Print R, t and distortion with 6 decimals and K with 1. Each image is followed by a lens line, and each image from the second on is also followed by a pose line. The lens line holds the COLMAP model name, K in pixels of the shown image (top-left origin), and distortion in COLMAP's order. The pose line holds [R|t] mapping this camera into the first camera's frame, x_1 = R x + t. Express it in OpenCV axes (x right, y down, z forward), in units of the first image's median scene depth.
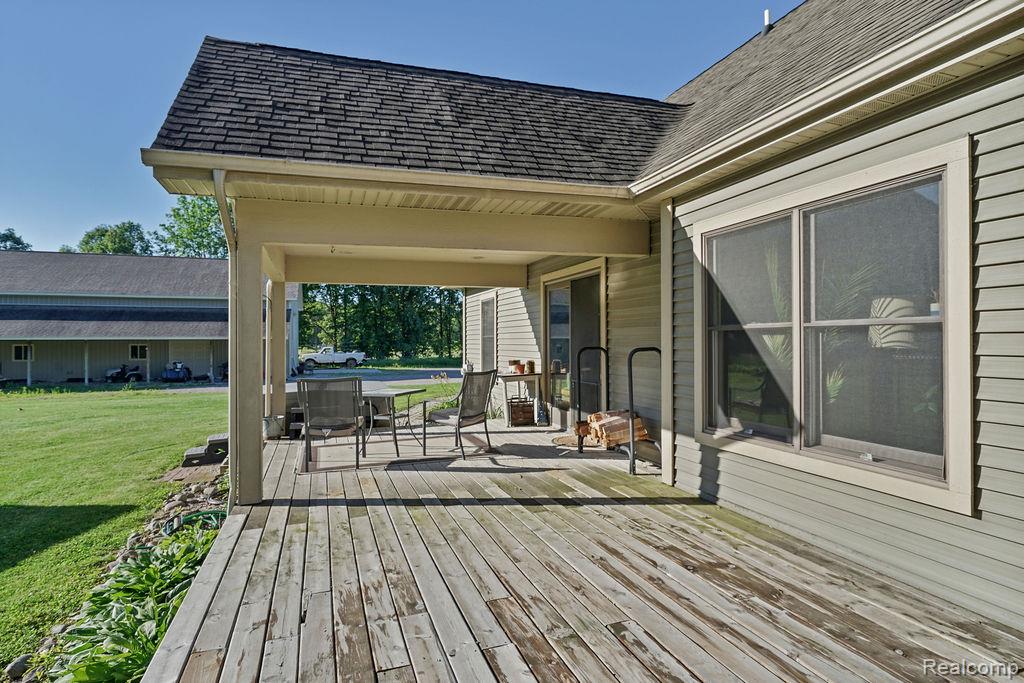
lens RADIAL K [[570.8, 0, 514.7], [0, 570.8, 336.7], [0, 0, 1]] dist [-0.001753, 0.001773]
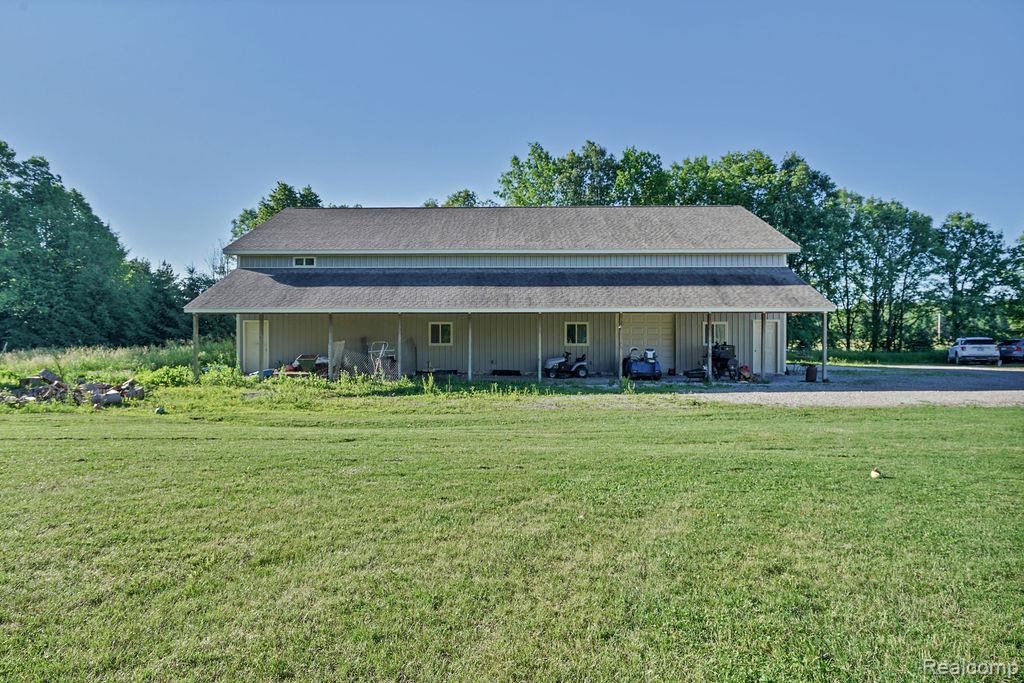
lens RADIAL K [[570.8, 0, 512.7], [0, 570.8, 340.1], [0, 0, 1]] dist [-0.001753, 0.001773]
pose [[0.938581, 0.005542, -0.345013, -3.529513], [0.000148, 0.999864, 0.016465, 0.164160], [0.345058, -0.015505, 0.938453, 2.347671]]
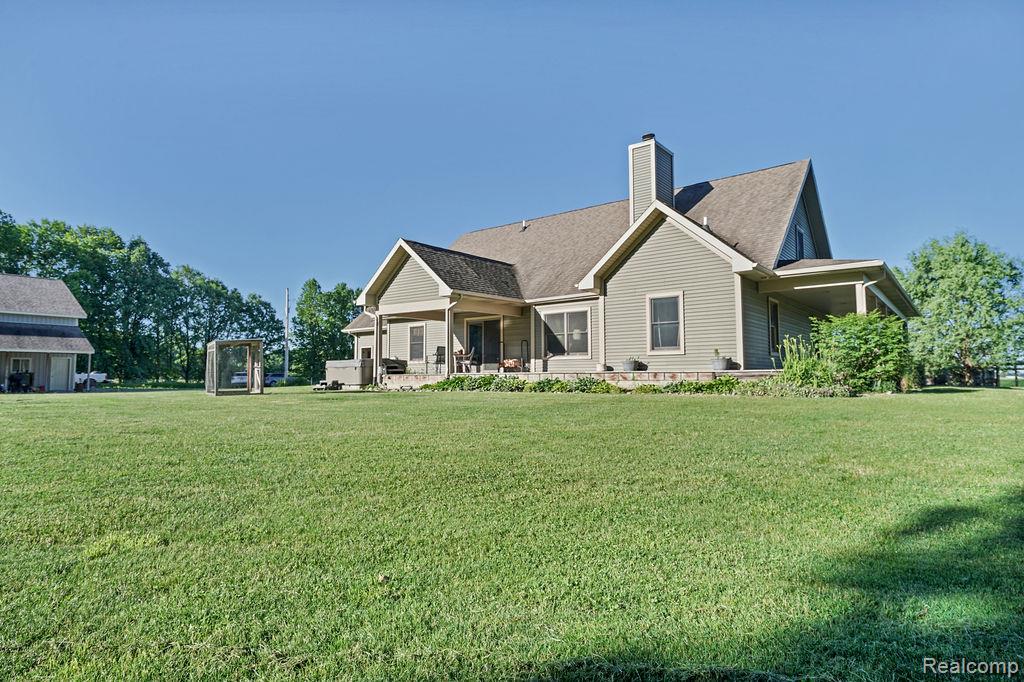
lens RADIAL K [[570.8, 0, 514.2], [0, 570.8, 341.5], [0, 0, 1]] dist [-0.001753, 0.001773]
pose [[0.840331, 0.034541, 0.540972, -2.170659], [-0.003960, 0.998332, -0.057592, 0.283128], [-0.542060, 0.046254, 0.839066, -2.509656]]
